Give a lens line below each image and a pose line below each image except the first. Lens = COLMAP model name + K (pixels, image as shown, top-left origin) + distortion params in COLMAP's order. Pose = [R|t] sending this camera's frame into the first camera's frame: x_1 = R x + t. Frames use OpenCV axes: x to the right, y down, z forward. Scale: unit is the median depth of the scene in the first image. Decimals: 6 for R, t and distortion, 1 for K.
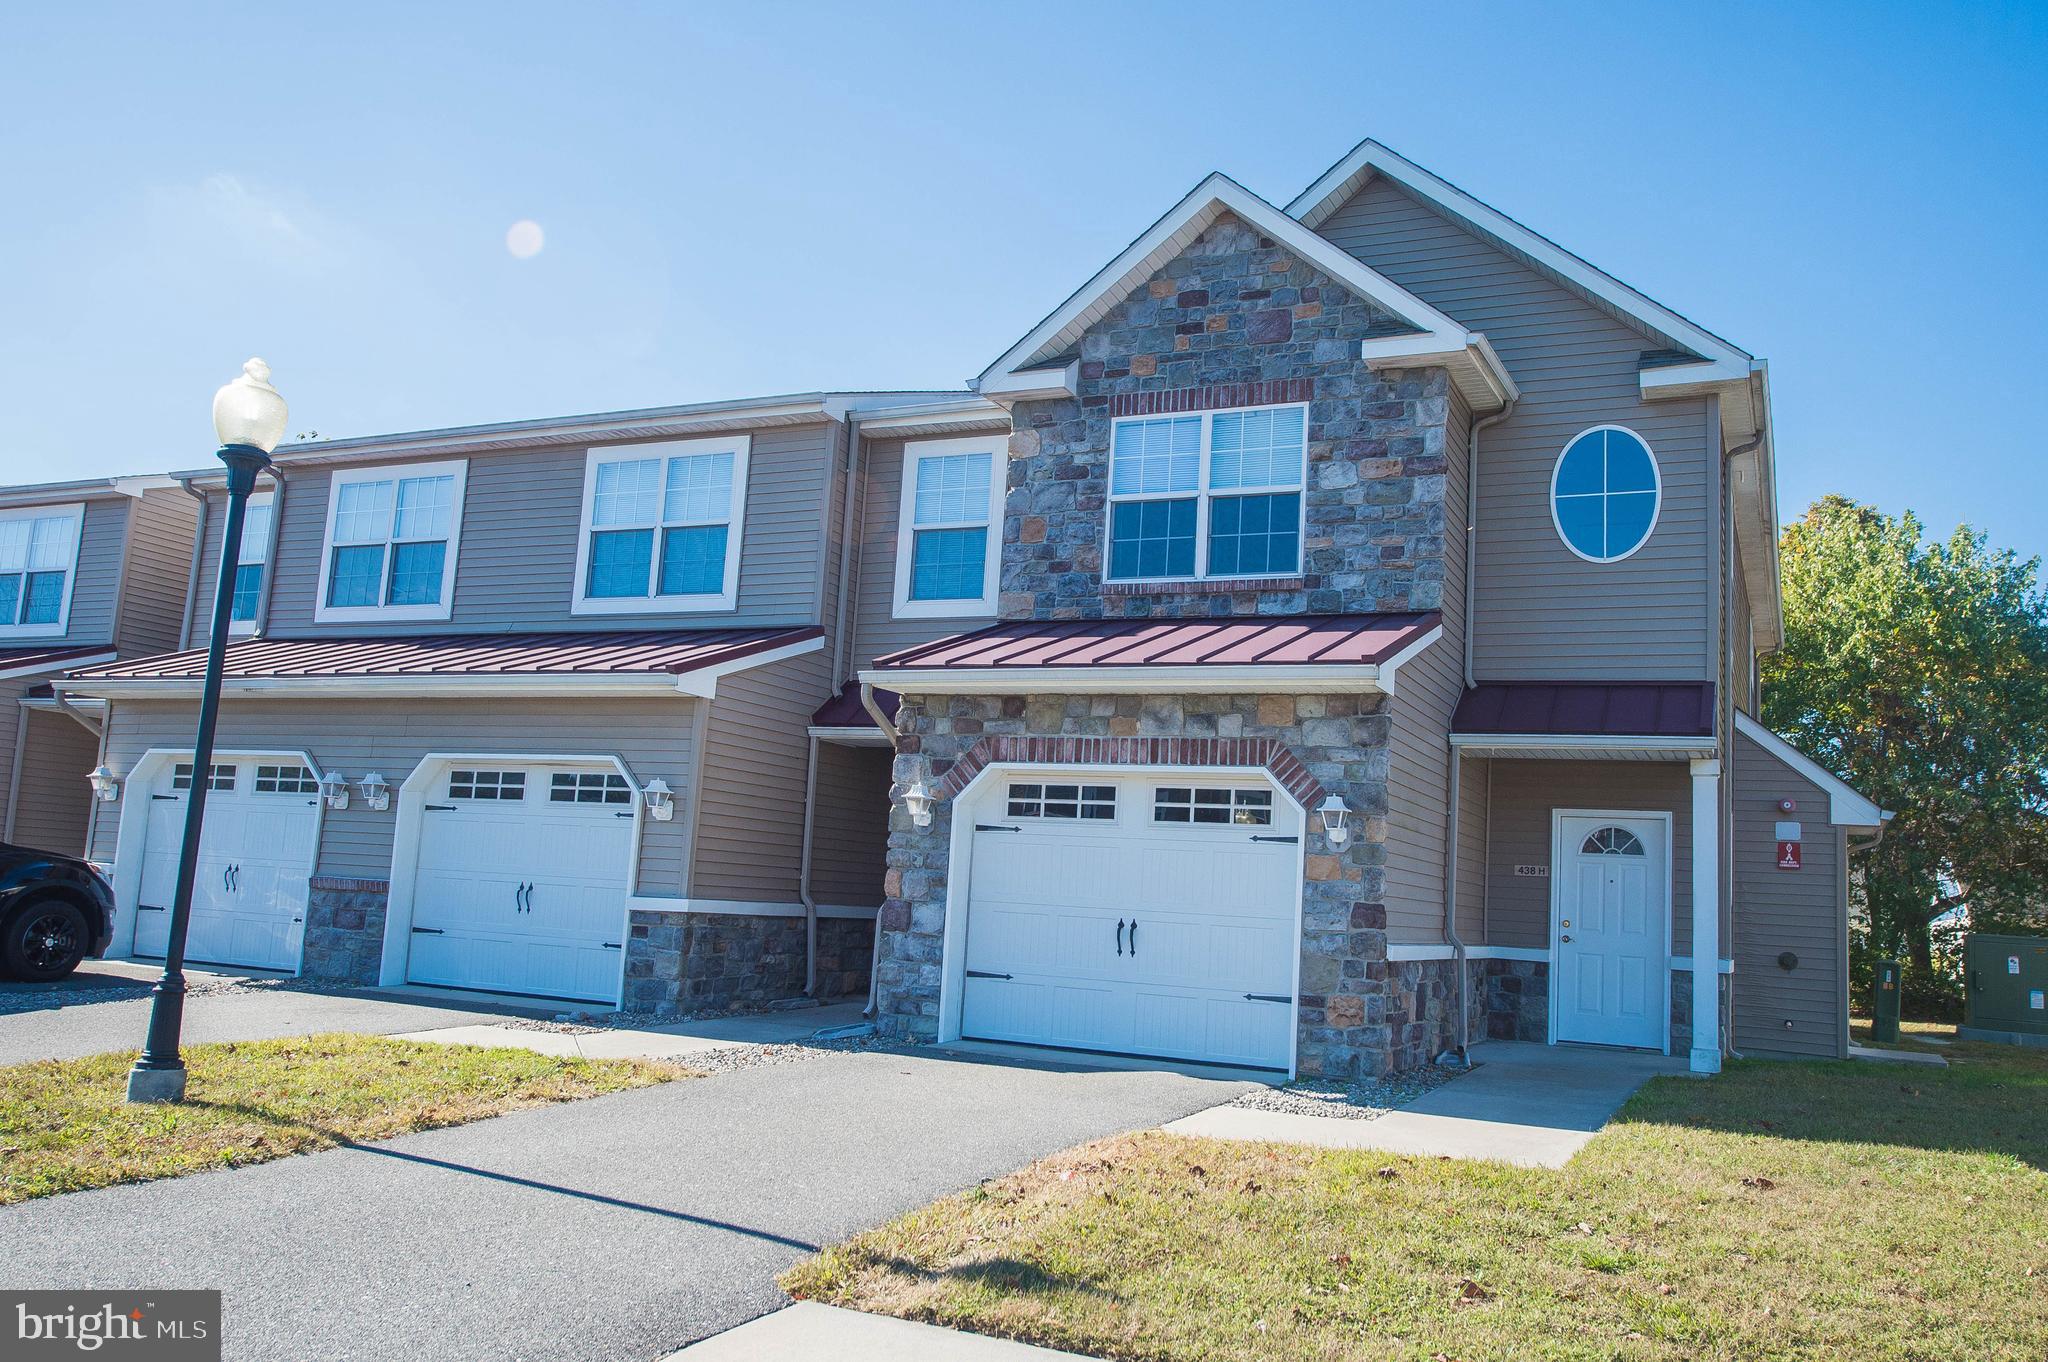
lens RADIAL K [[1574.4, 0, 1071.5], [0, 1574.4, 688.1], [0, 0, 1]] dist [0.002612, 0.002978]
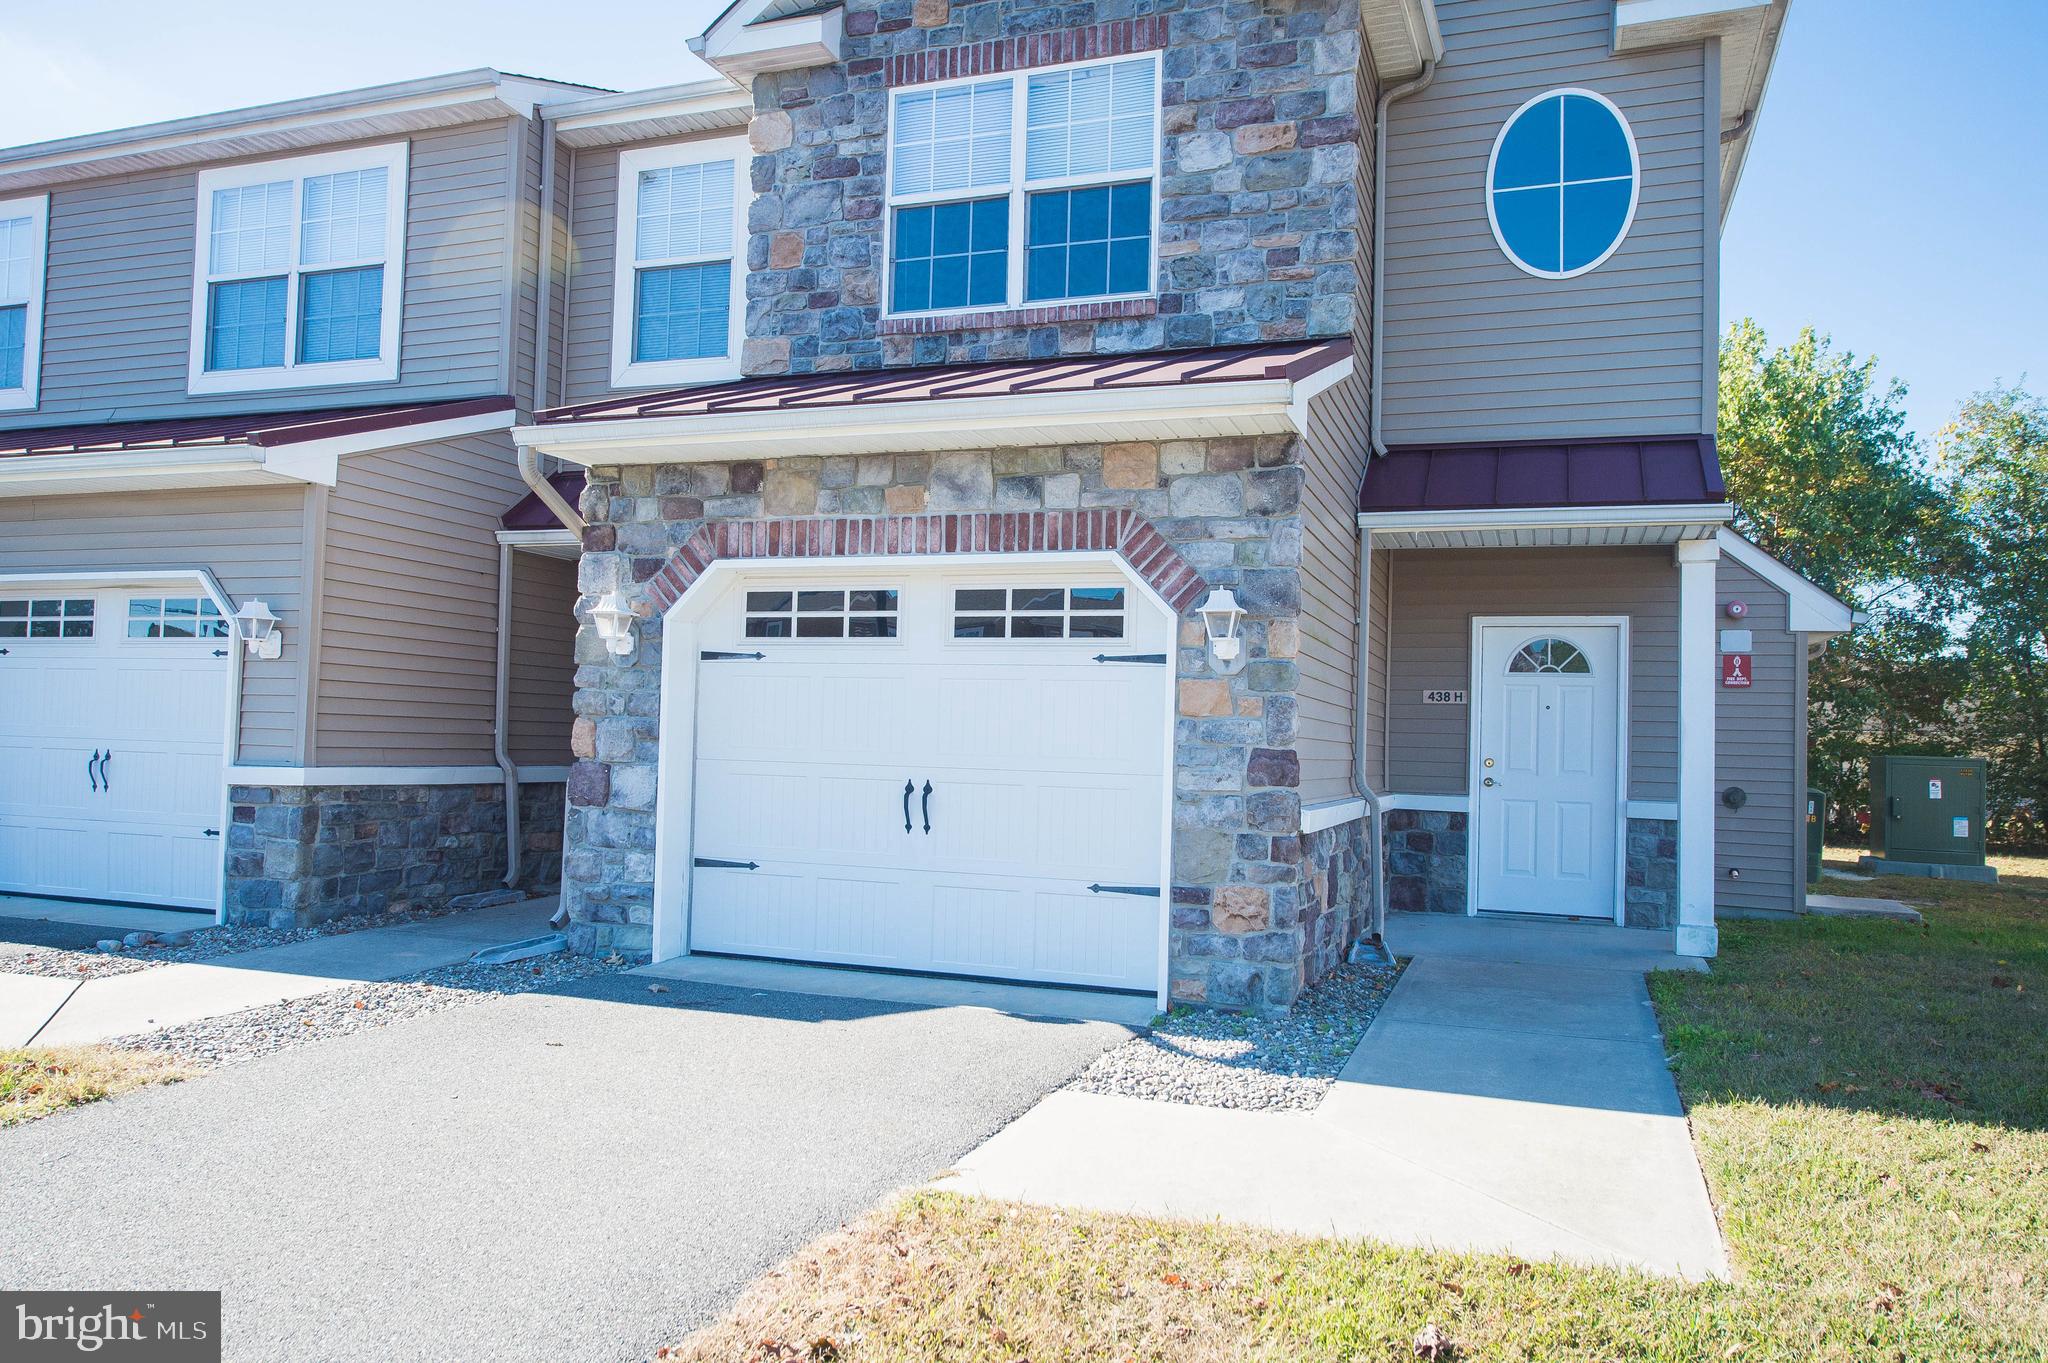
lens RADIAL K [[1459.2, 0, 1013.6], [0, 1459.2, 685.4], [0, 0, 1]] dist [0.002674, -0.000297]
pose [[0.996964, -0.026188, 0.073331, 0.028019], [0.018931, 0.995010, 0.097966, 0.038668], [-0.075531, -0.096280, 0.992484, 0.325538]]
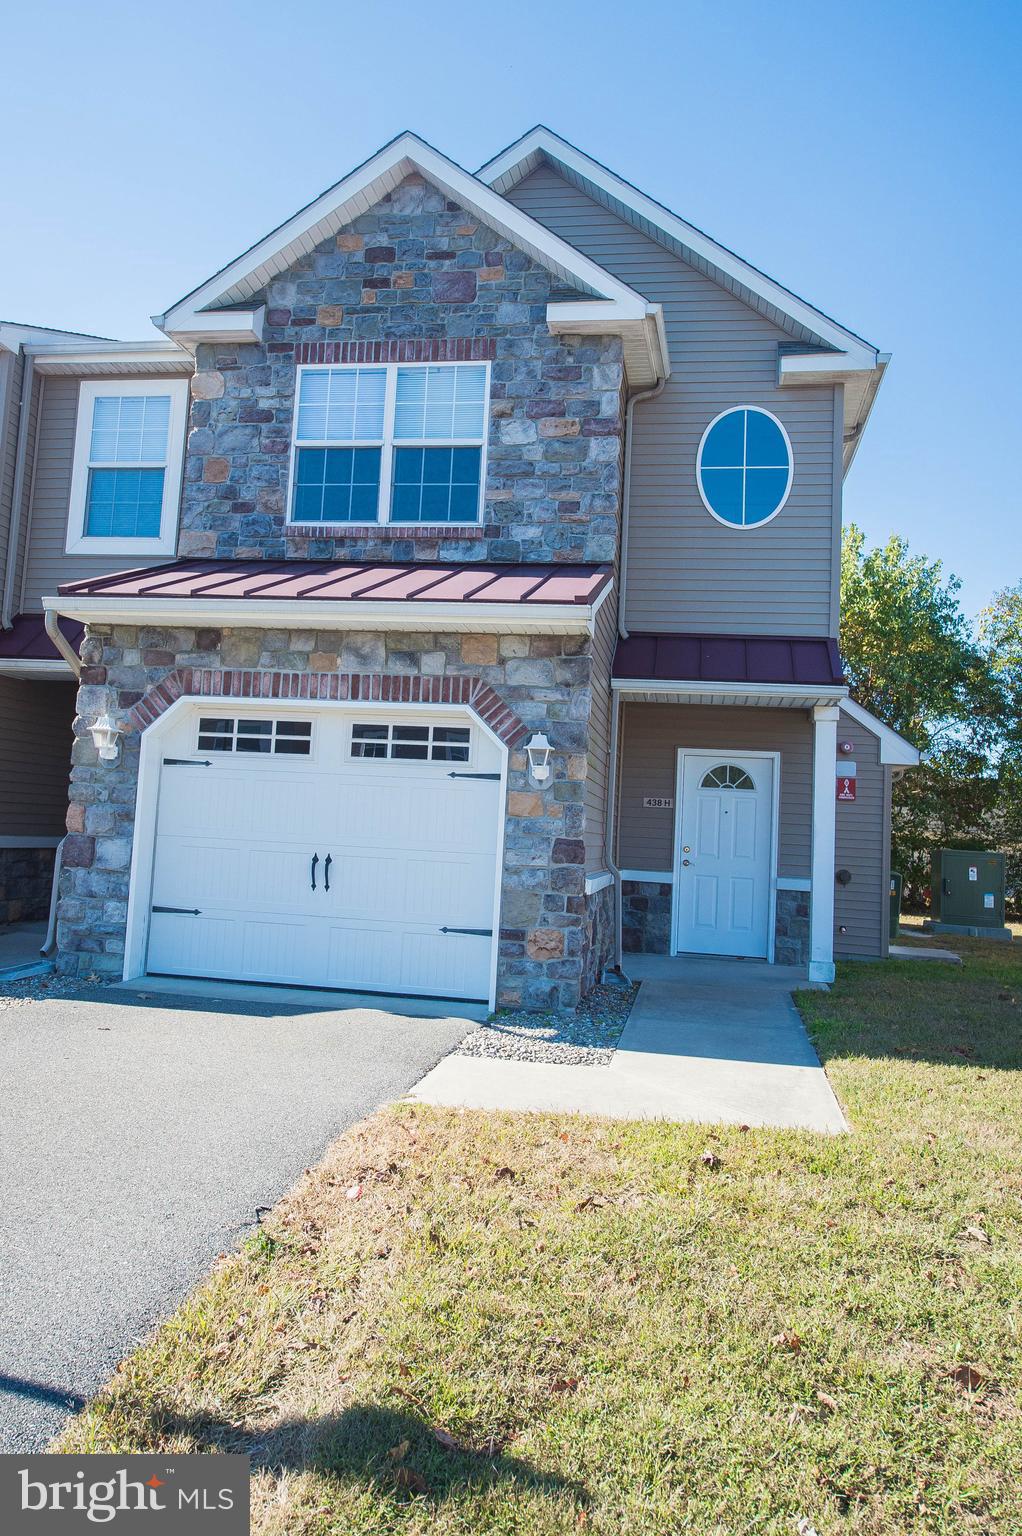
lens RADIAL K [[1220.9, 0, 463.9], [0, 1220.9, 700.3], [0, 0, 1]] dist [0.003115, 0.000990]
pose [[0.972184, 0.020128, 0.233353, -0.053948], [-0.029781, 0.998837, 0.037916, 0.014851], [-0.232318, -0.043810, 0.971653, 0.201875]]
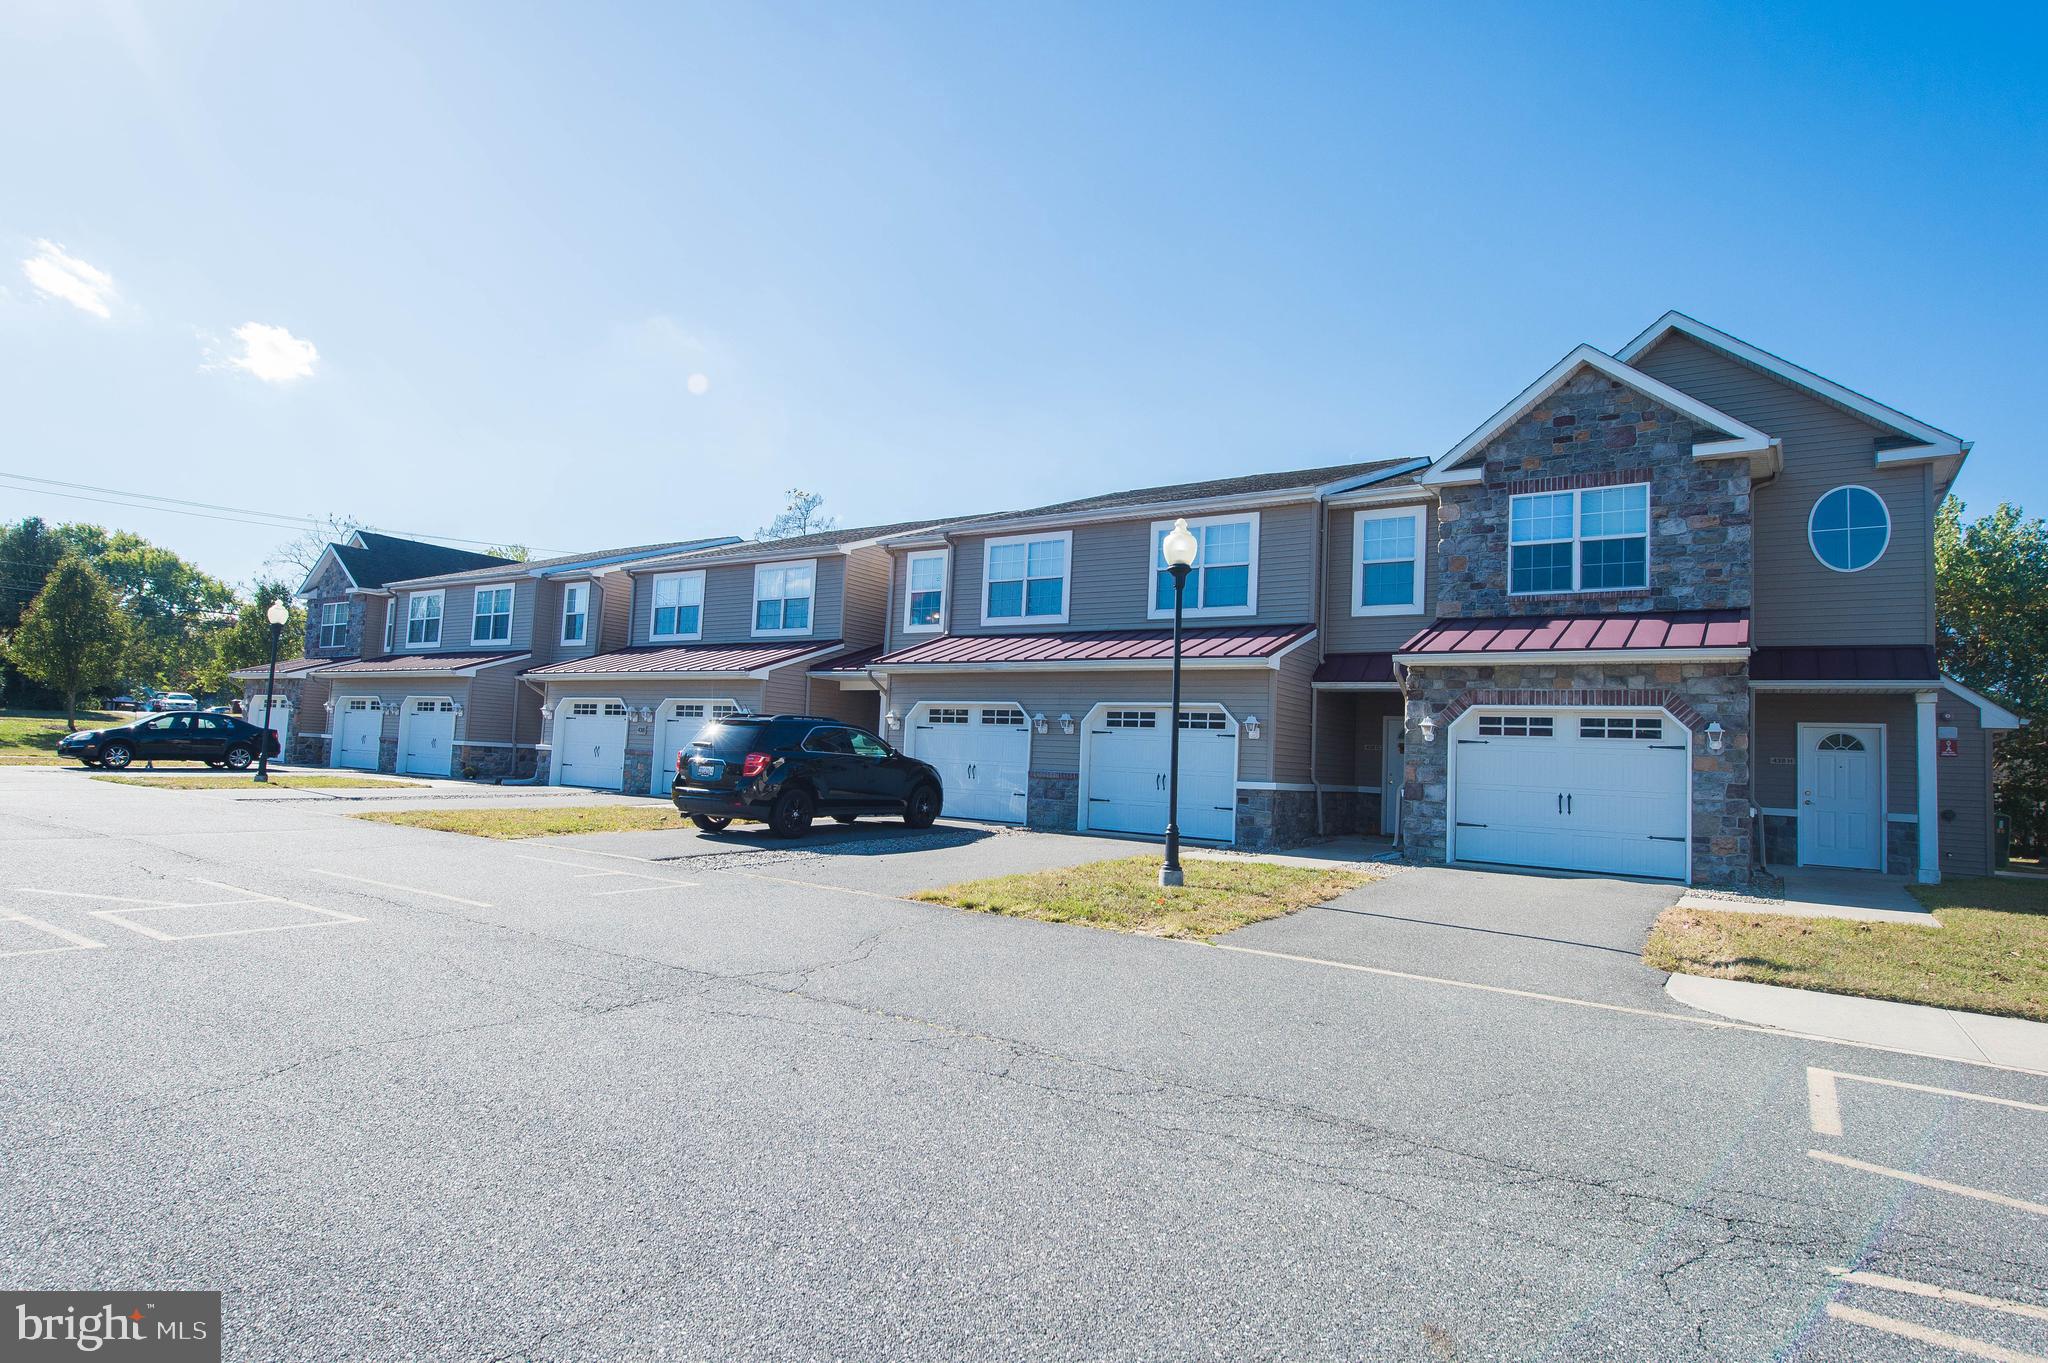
lens RADIAL K [[1076.2, 0, 1026.5], [0, 1076.2, 687.6], [0, 0, 1]] dist [0.022105, -0.013882]
pose [[0.985068, -0.023167, -0.170601, -0.309886], [0.032646, 0.998062, 0.052973, -0.048172], [0.169043, -0.057752, 0.983915, -0.248612]]
